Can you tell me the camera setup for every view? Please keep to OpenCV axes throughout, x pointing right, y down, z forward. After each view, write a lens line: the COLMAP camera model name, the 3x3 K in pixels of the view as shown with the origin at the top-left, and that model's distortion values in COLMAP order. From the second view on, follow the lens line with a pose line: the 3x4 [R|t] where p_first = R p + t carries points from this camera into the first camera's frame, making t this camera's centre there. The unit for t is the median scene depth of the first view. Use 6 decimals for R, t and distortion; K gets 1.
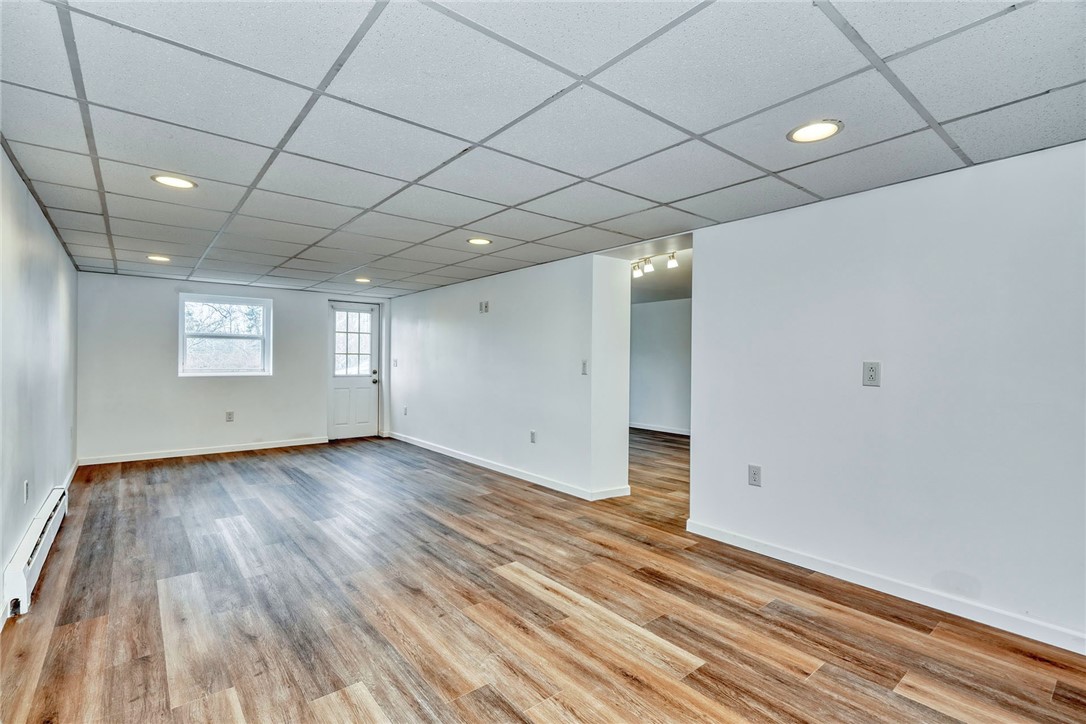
lens RADIAL K [[494.3, 0, 536.2], [0, 494.3, 360.3], [0, 0, 1]] dist [-0.002831, 0.002143]
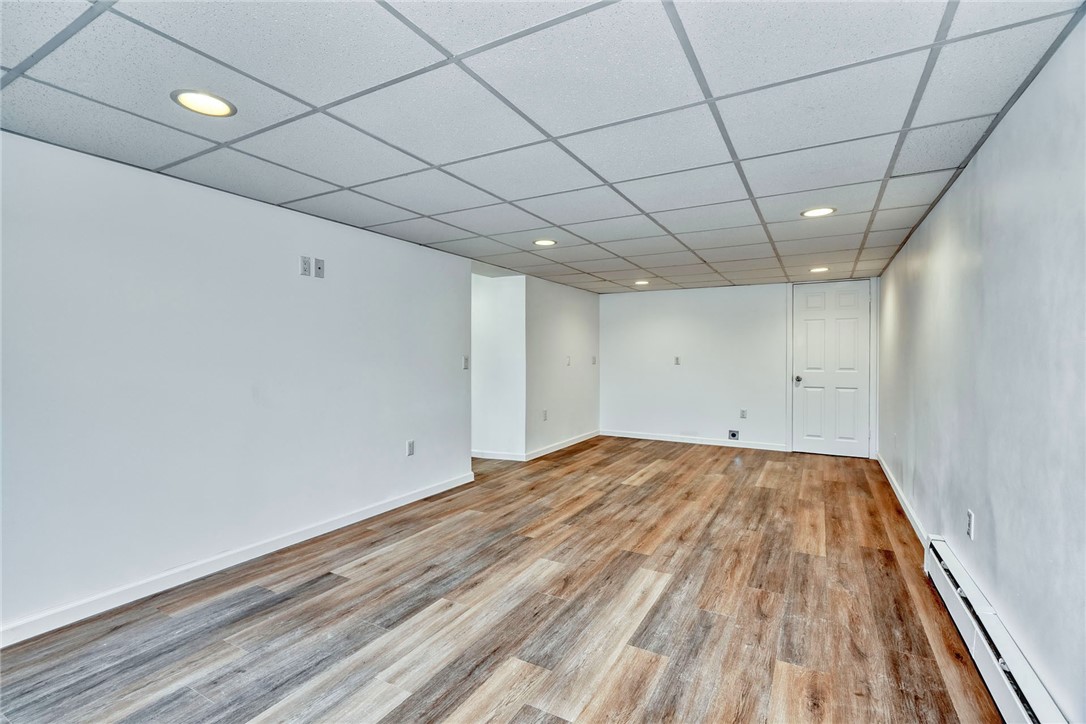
lens RADIAL K [[494.3, 0, 541.5], [0, 494.3, 360.6], [0, 0, 1]] dist [-0.002831, 0.002143]
pose [[-0.363578, -0.020823, 0.931331, -1.301840], [-0.005993, 0.999782, 0.020014, -0.015019], [-0.931545, 0.001695, -0.363623, 1.666721]]
